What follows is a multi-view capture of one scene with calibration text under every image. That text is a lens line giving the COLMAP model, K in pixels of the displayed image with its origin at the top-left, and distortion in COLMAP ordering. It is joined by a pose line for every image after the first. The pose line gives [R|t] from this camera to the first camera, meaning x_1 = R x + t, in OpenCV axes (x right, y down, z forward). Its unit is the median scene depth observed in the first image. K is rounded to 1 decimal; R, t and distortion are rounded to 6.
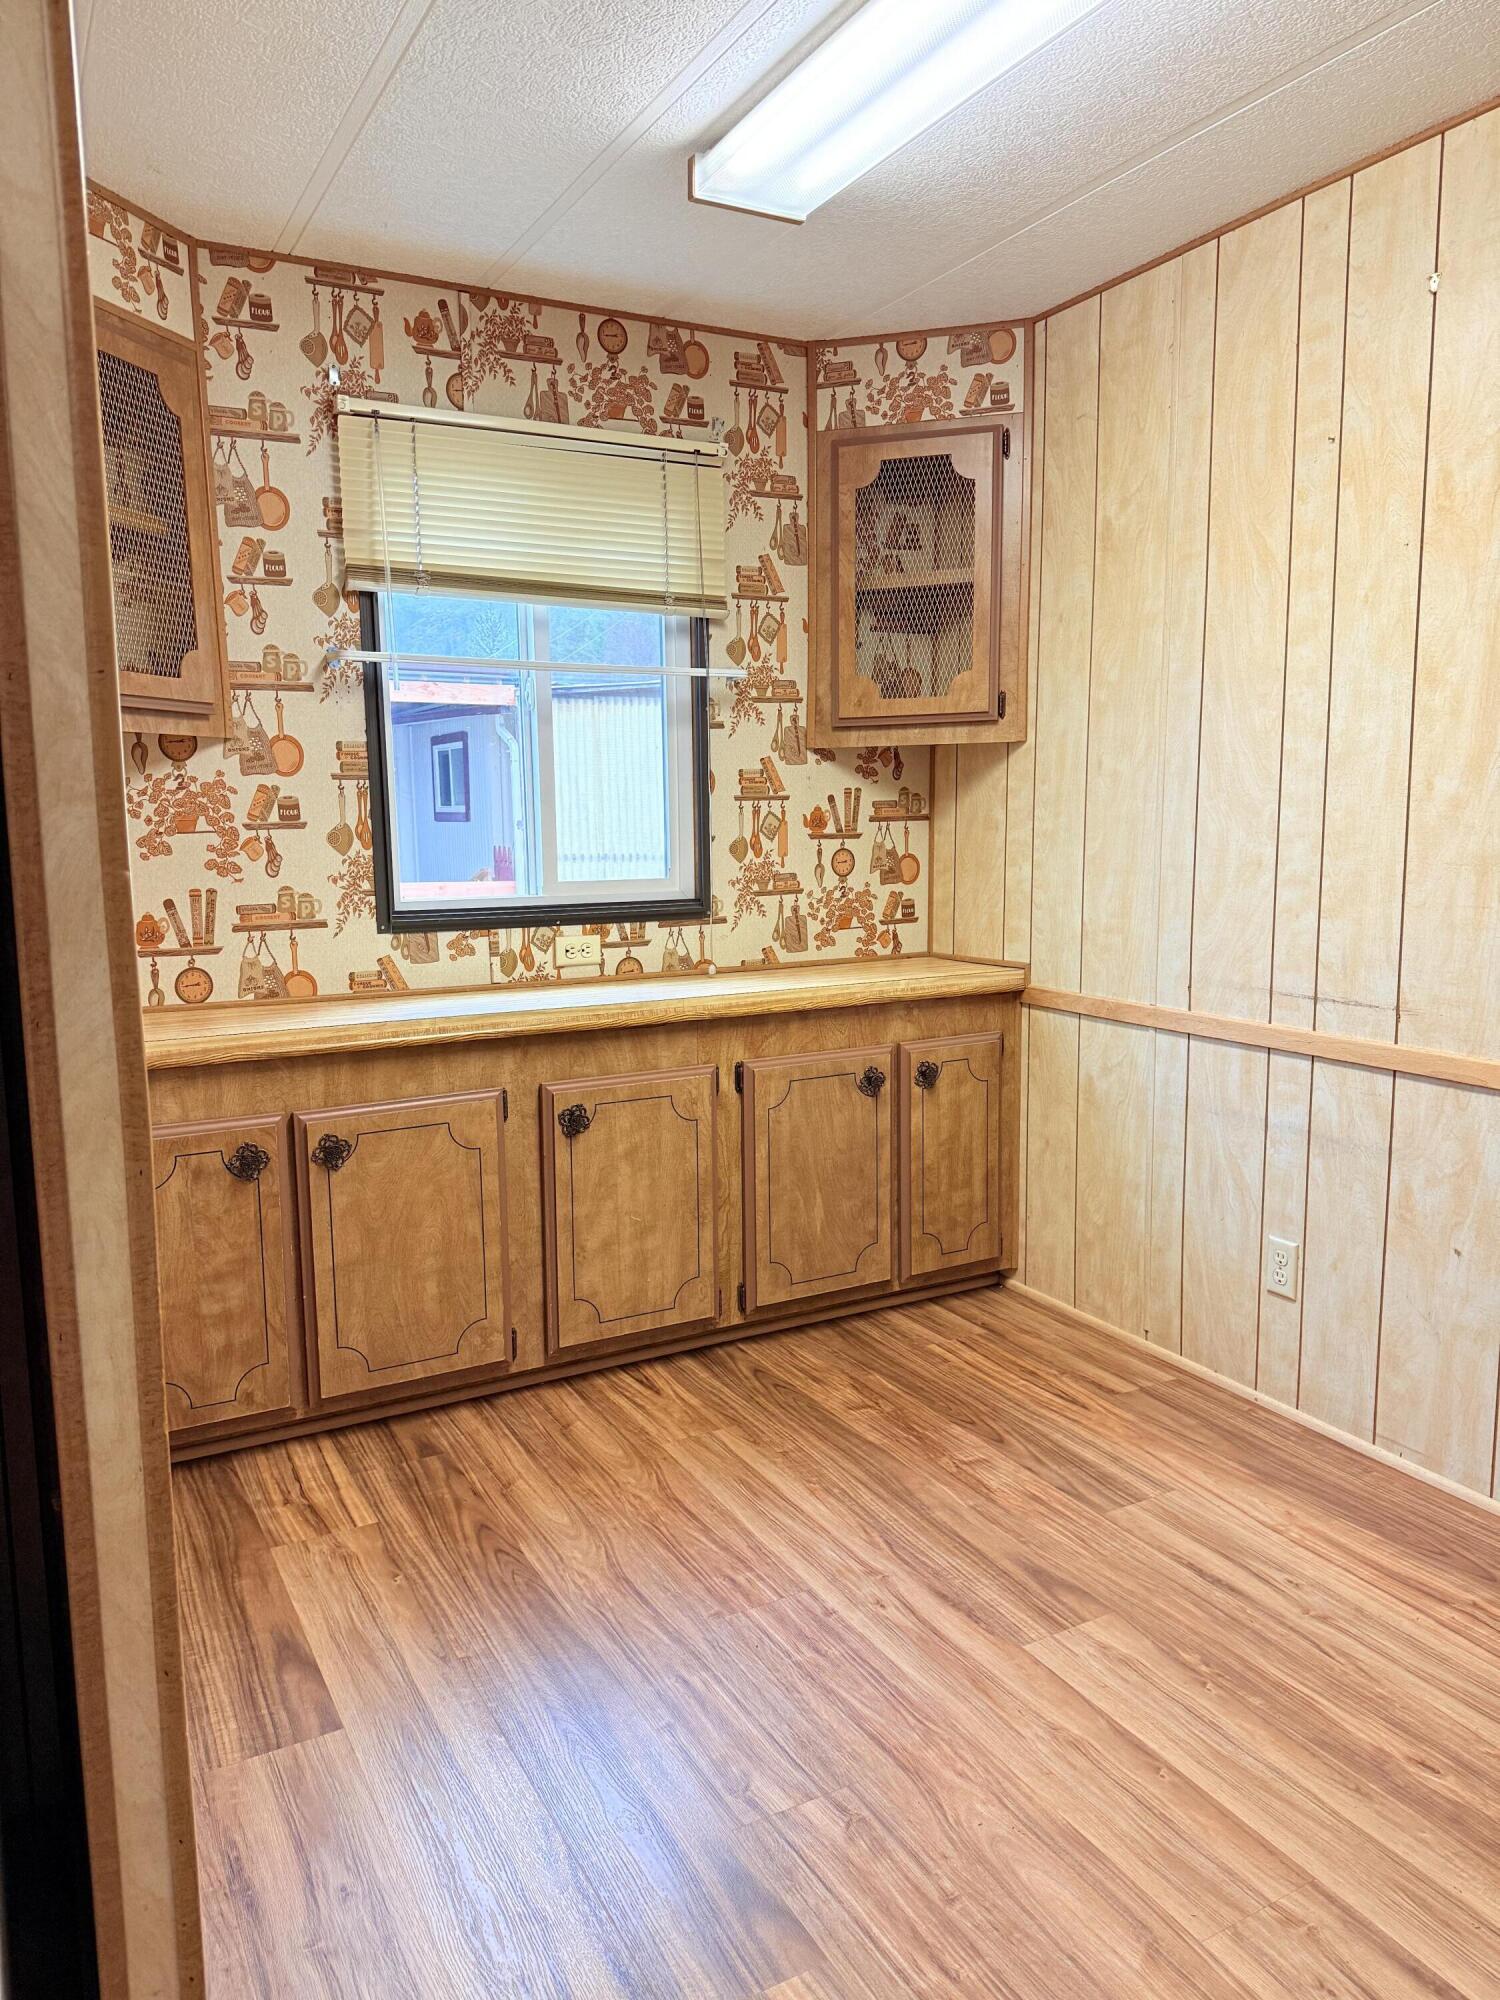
lens RADIAL K [[1392.4, 0, 732.6], [0, 1392.4, 1007.4], [0, 0, 1]] dist [0.171639, -0.346968]
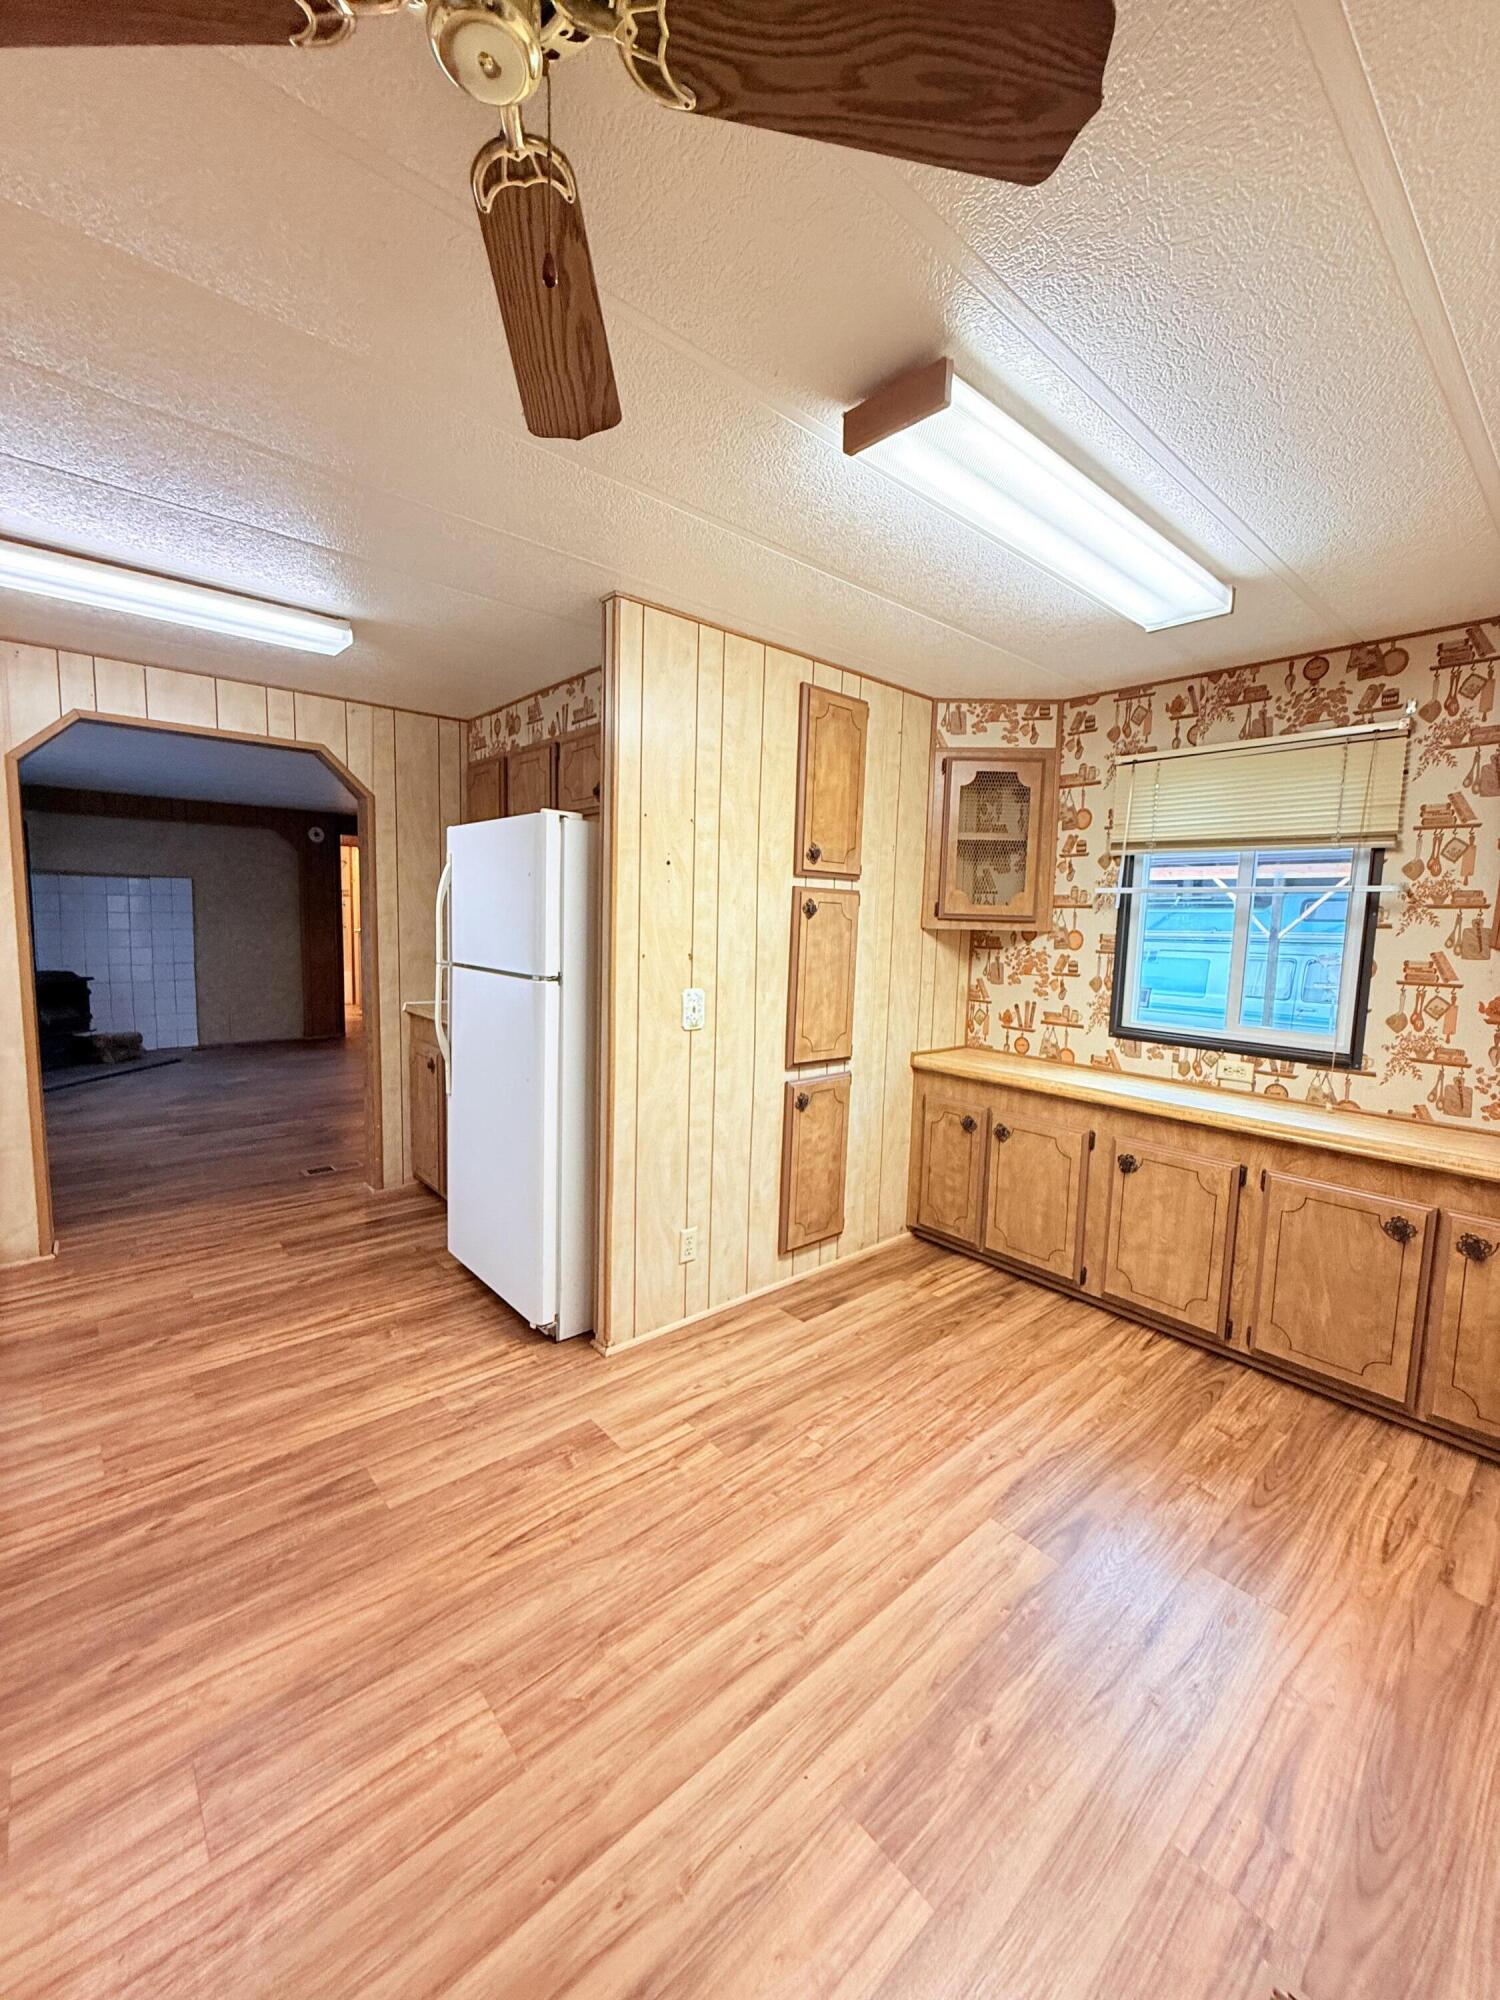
lens RADIAL K [[785.5, 0, 731.6], [0, 785.5, 996.0], [0, 0, 1]] dist [-0.002561, -0.000286]
pose [[0.211151, 0.116091, -0.970535, 0.641323], [-0.164518, 0.982978, 0.081787, -0.109260], [0.963509, 0.142401, 0.226656, 0.290978]]
